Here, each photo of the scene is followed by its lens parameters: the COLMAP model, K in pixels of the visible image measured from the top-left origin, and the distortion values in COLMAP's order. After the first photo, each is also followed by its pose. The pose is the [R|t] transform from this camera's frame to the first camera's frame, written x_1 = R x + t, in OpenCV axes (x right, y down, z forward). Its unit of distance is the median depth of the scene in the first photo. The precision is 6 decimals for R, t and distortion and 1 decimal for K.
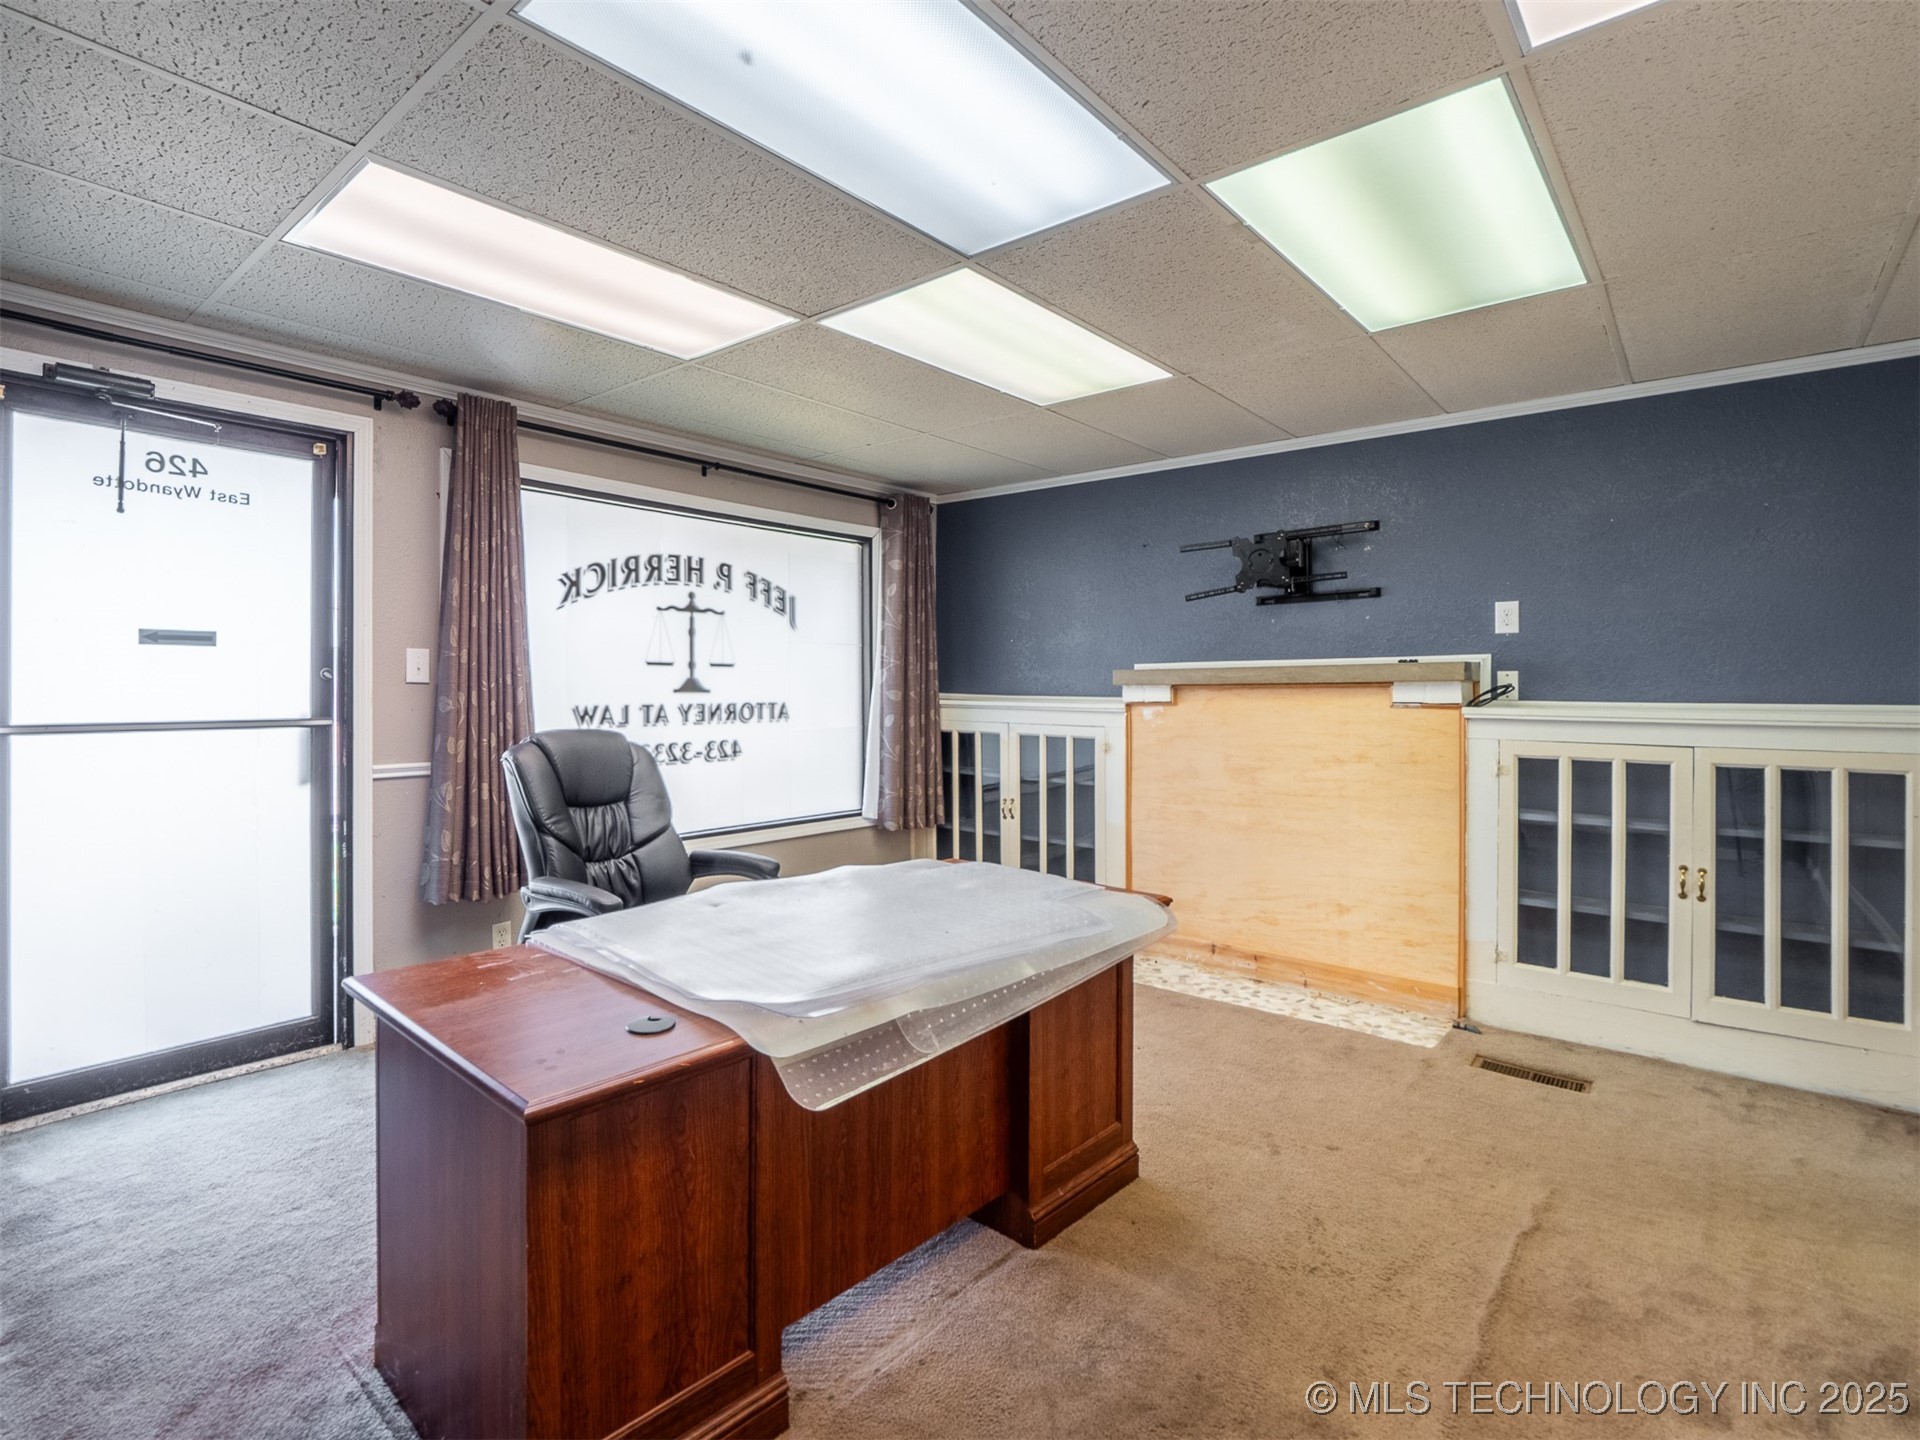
lens RADIAL K [[941.1, 0, 987.5], [0, 941.1, 694.6], [0, 0, 1]] dist [-0.011070, -0.000330]
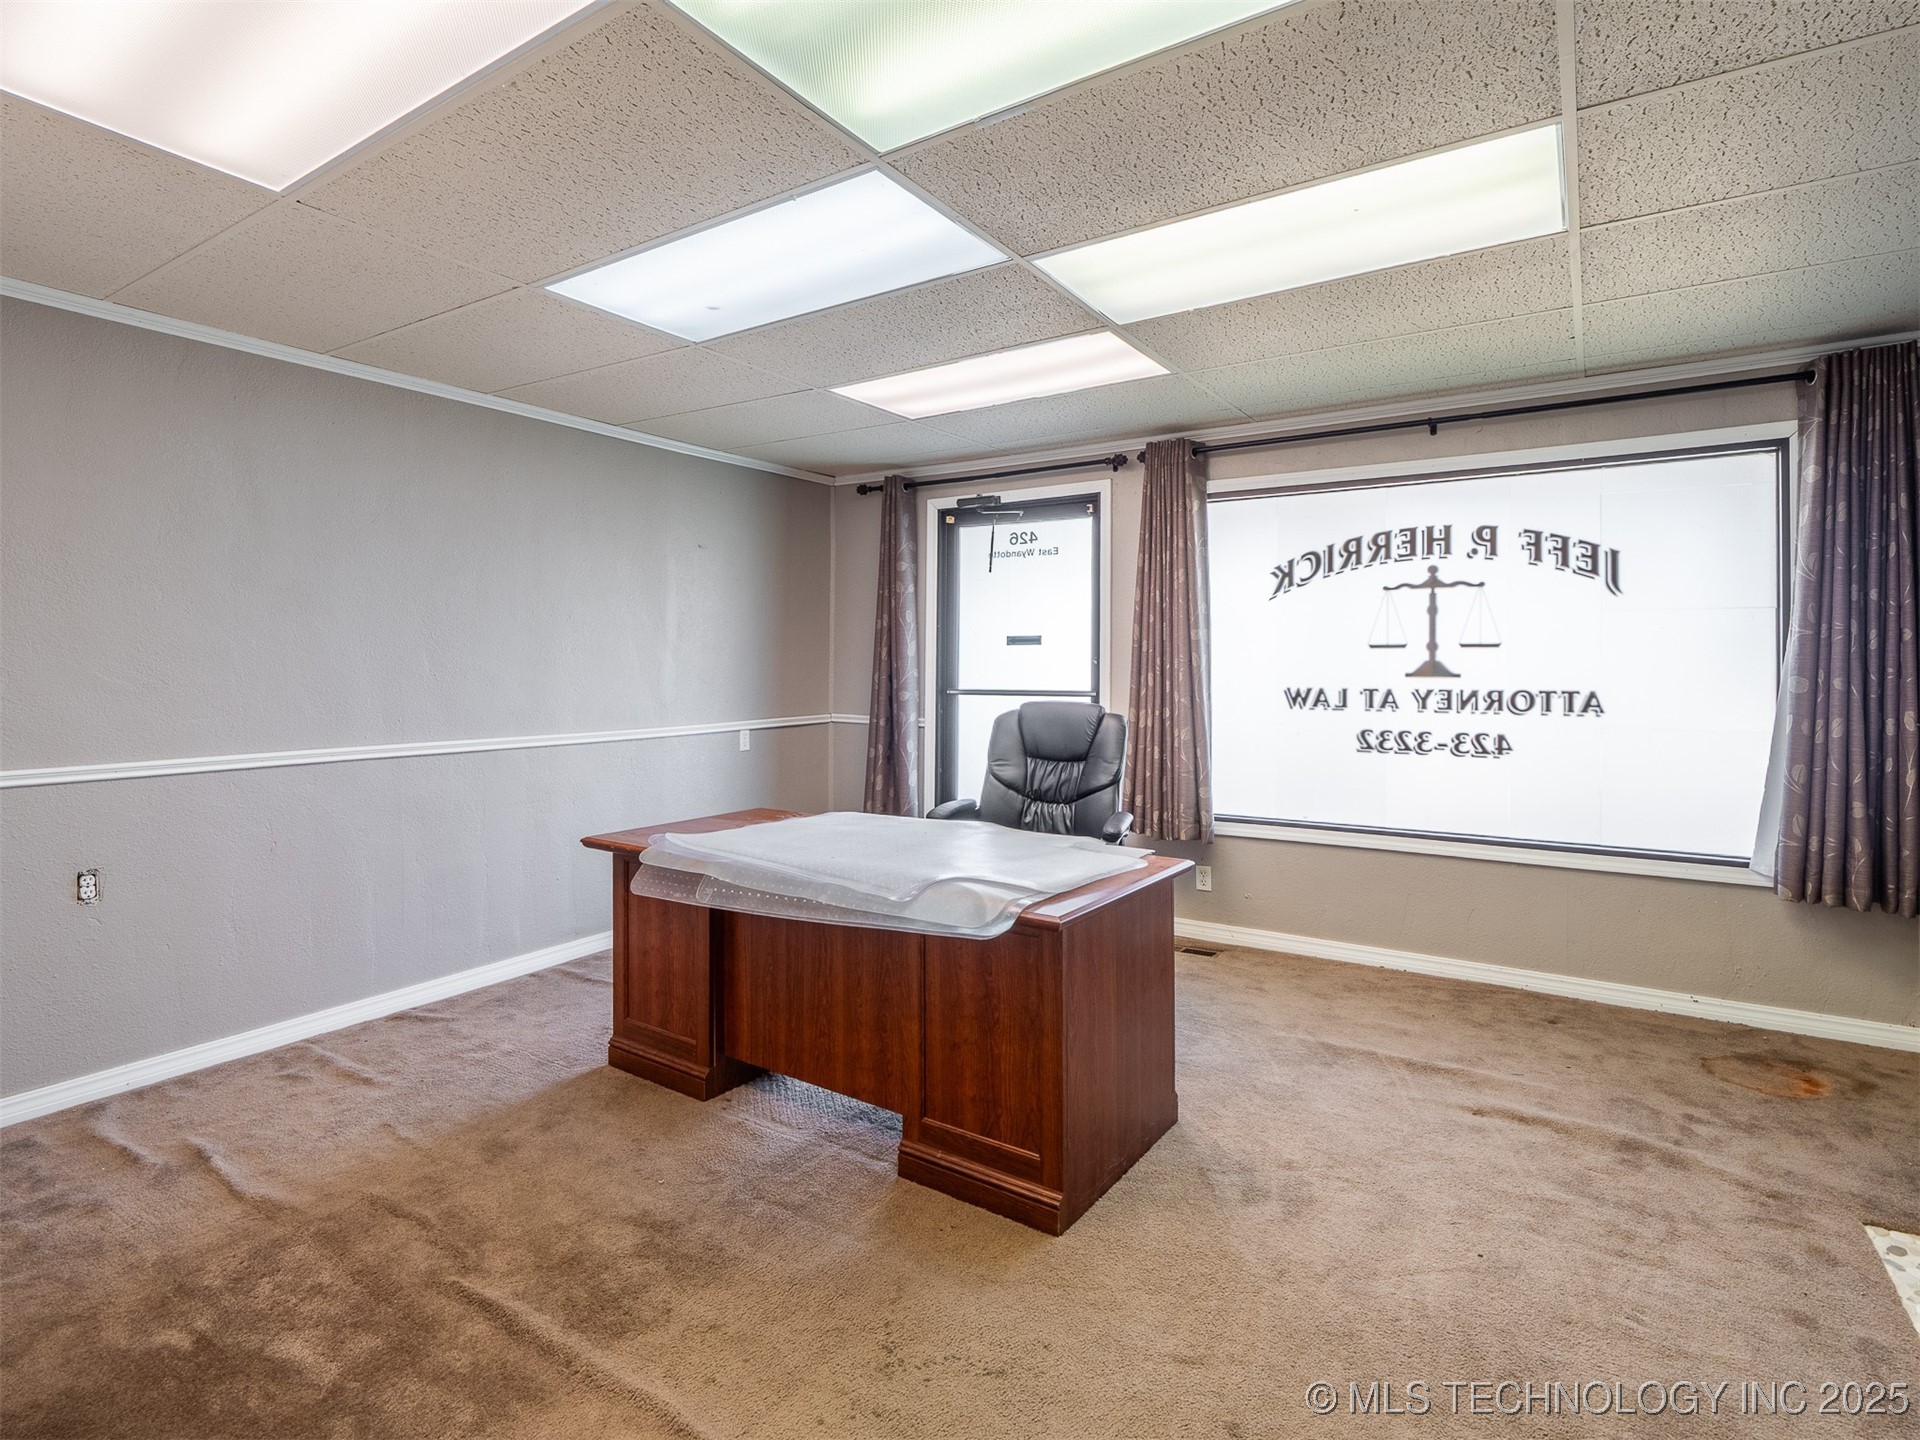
lens RADIAL K [[941.1, 0, 908.7], [0, 941.1, 675.9], [0, 0, 1]] dist [-0.011070, -0.000330]
pose [[0.109959, 0.005985, -0.993918, 0.532091], [-0.011038, 0.999928, 0.004800, -0.002007], [0.993875, 0.010443, 0.110017, 0.407493]]
